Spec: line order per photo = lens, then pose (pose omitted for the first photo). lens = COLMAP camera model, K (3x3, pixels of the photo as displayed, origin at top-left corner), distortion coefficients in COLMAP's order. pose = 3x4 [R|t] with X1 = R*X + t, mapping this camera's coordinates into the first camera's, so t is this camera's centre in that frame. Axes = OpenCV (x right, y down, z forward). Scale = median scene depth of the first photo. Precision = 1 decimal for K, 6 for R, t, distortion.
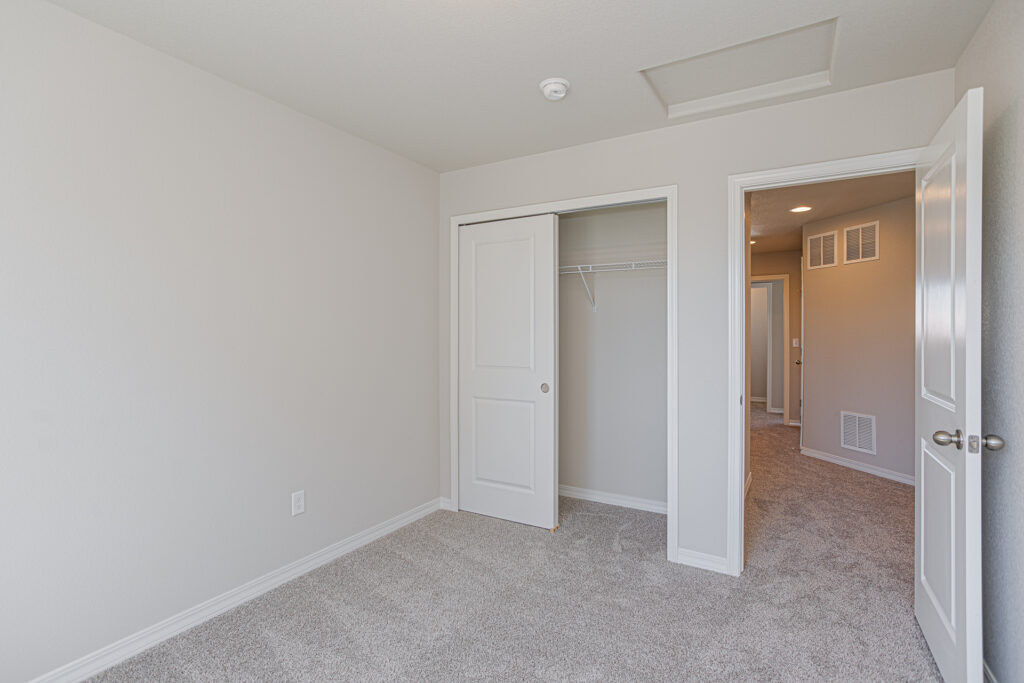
lens RADIAL K [[499.2, 0, 505.9], [0, 499.2, 338.3], [0, 0, 1]] dist [-0.040009, 0.023979]
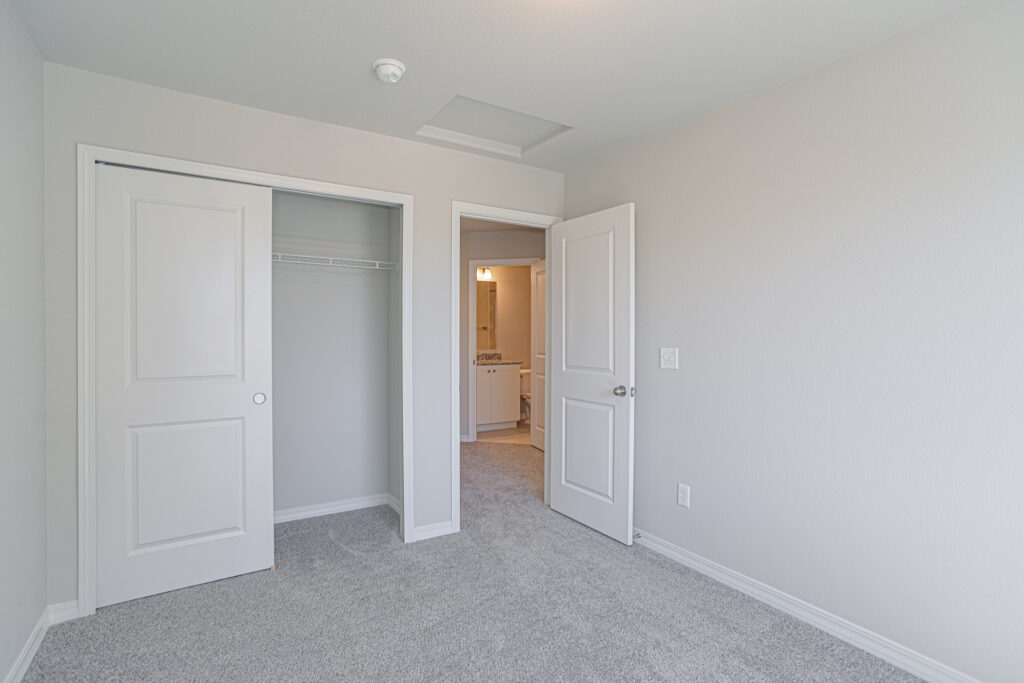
lens RADIAL K [[499.2, 0, 510.8], [0, 499.2, 336.1], [0, 0, 1]] dist [-0.040009, 0.023979]
pose [[0.446936, -0.008565, 0.894525, -0.521271], [0.003073, 0.999963, 0.008039, -0.008745], [-0.894560, -0.000844, 0.446946, 0.308413]]
